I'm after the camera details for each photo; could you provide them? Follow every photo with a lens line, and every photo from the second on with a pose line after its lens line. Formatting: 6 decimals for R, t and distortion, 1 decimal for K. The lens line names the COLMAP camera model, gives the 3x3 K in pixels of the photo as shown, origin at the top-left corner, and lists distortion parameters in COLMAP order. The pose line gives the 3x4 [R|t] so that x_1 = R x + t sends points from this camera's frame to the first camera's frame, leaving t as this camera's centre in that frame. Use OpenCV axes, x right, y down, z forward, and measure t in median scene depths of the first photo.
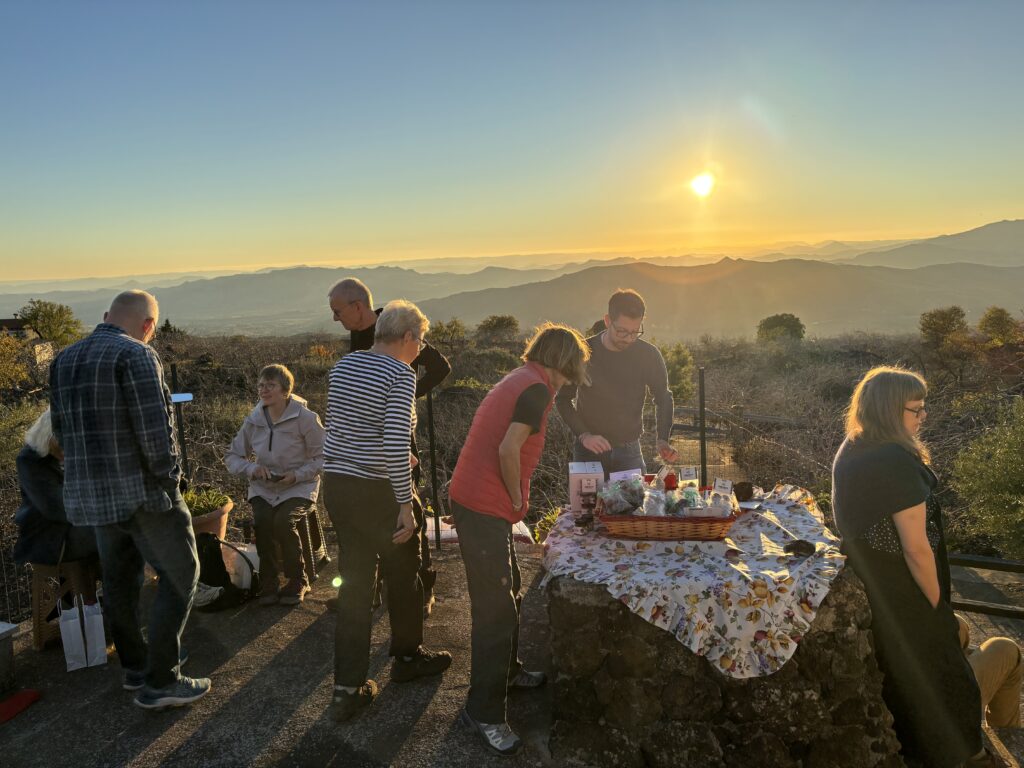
lens RADIAL K [[770.8, 0, 513.4], [0, 770.8, 396.5], [0, 0, 1]] dist [0.054888, -0.074885]
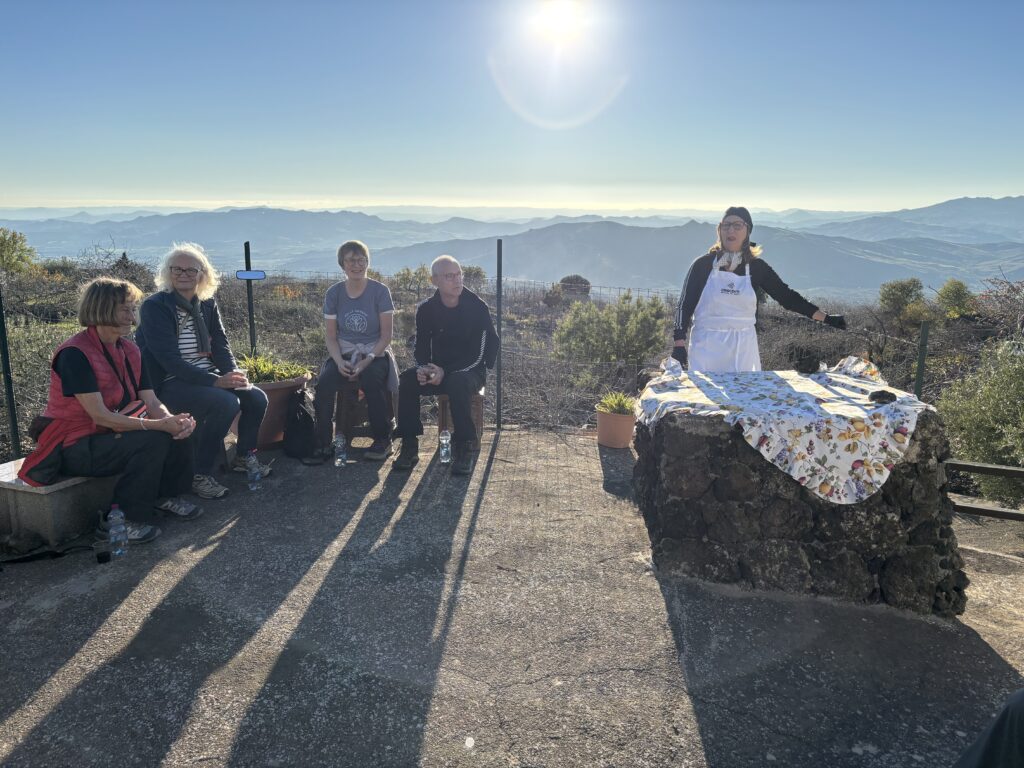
lens RADIAL K [[770.8, 0, 513.4], [0, 770.8, 396.5], [0, 0, 1]] dist [0.054888, -0.074885]
pose [[0.997838, 0.040869, 0.051464, -0.235190], [-0.043826, 0.997372, 0.057691, 0.161483], [-0.048971, -0.059822, 0.997007, -0.100885]]
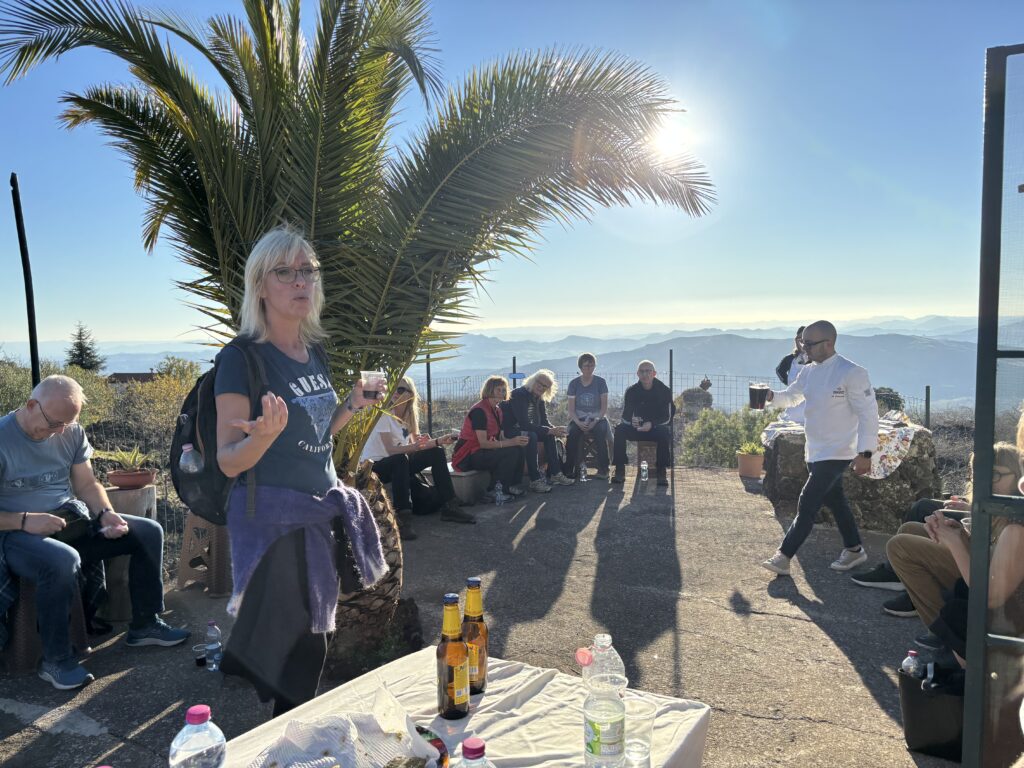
lens RADIAL K [[770.8, 0, 513.4], [0, 770.8, 396.5], [0, 0, 1]] dist [0.054888, -0.074885]
pose [[0.993713, 0.026943, -0.108670, -0.463135], [-0.036329, 0.995689, -0.085339, 0.351921], [0.105902, 0.088751, 0.990408, -1.250122]]
